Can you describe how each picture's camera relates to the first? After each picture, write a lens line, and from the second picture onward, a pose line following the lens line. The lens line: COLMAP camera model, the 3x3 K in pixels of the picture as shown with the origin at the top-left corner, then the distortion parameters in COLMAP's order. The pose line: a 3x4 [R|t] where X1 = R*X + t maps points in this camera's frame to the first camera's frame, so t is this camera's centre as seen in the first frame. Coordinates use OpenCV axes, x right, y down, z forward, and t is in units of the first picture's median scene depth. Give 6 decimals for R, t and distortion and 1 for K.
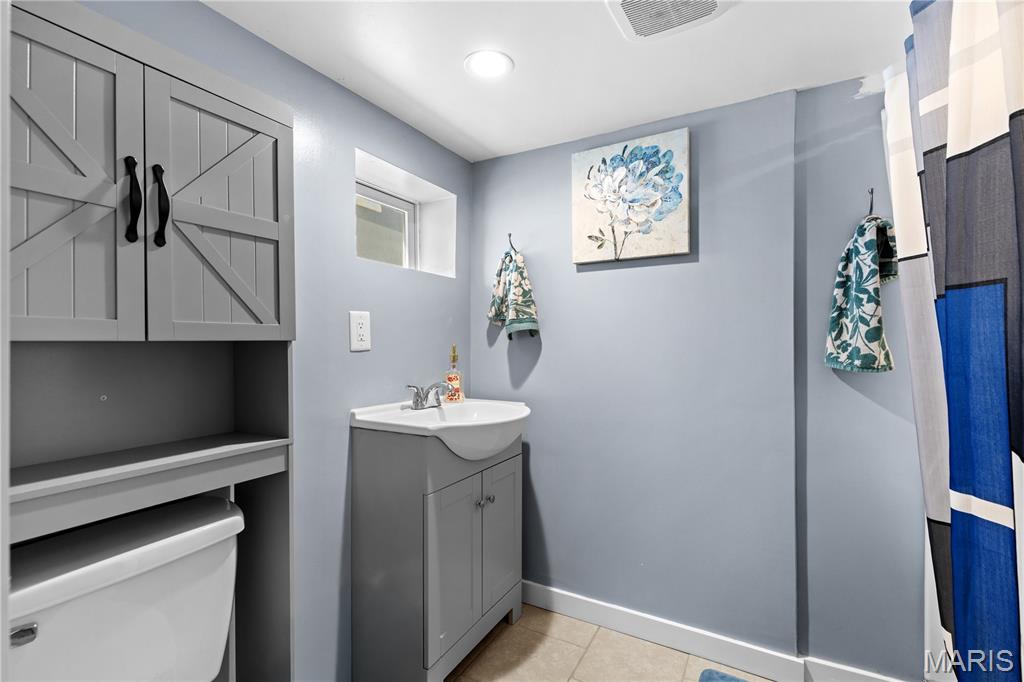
lens RADIAL K [[466.2, 0, 511.2], [0, 466.2, 341.7], [0, 0, 1]] dist [0.005608, 0.000186]
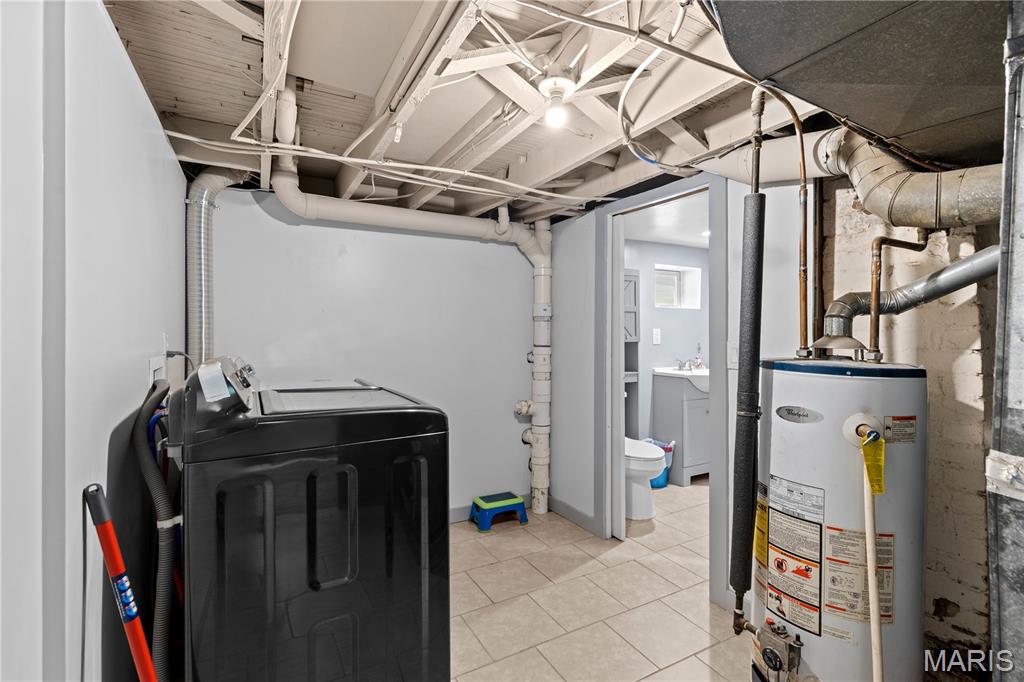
lens RADIAL K [[466.2, 0, 512.5], [0, 466.2, 341.3], [0, 0, 1]] dist [0.005608, 0.000186]
pose [[0.847668, 0.007893, -0.530469, 0.361539], [0.000979, 0.999864, 0.016442, -0.043214], [0.530526, -0.014457, 0.847545, -1.586108]]
